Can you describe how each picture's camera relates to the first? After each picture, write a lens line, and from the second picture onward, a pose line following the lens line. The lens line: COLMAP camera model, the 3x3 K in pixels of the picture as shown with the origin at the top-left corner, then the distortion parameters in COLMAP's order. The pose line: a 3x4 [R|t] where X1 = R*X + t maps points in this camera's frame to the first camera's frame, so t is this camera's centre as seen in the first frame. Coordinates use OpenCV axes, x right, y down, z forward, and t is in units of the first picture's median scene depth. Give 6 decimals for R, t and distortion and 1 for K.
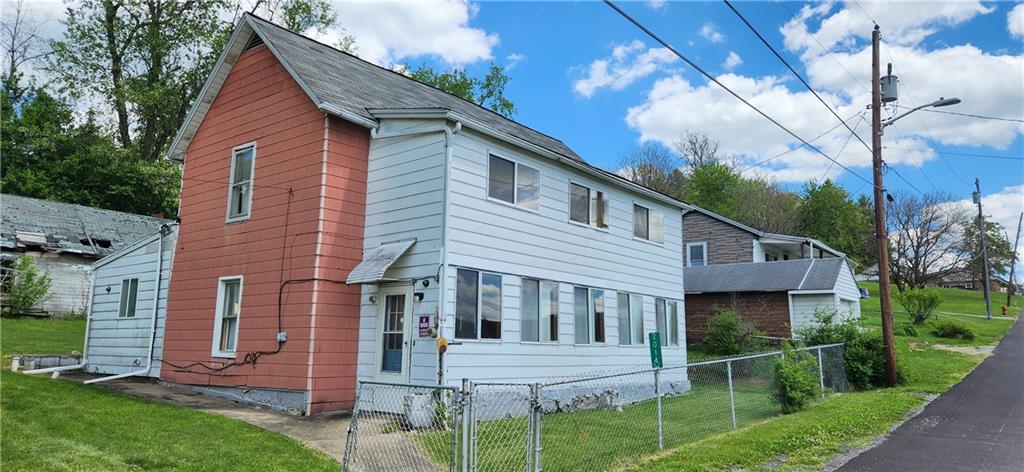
lens RADIAL K [[674.9, 0, 517.6], [0, 674.9, 234.7], [0, 0, 1]] dist [0.070387, -0.053779]
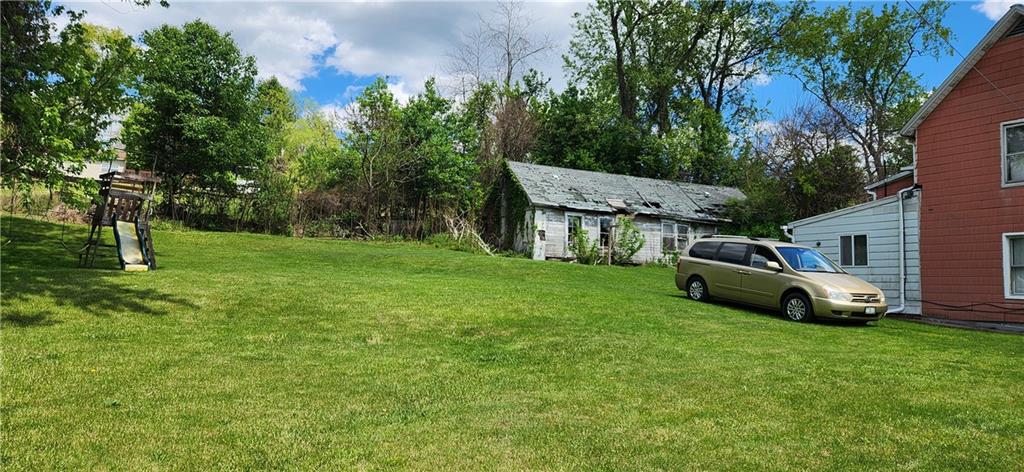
lens RADIAL K [[674.9, 0, 513.5], [0, 674.9, 226.8], [0, 0, 1]] dist [0.070387, -0.053779]
pose [[0.900716, -0.026005, -0.433629, -0.345802], [0.054146, 0.997143, 0.052672, -0.029982], [0.431020, -0.070922, 0.899551, -0.230238]]
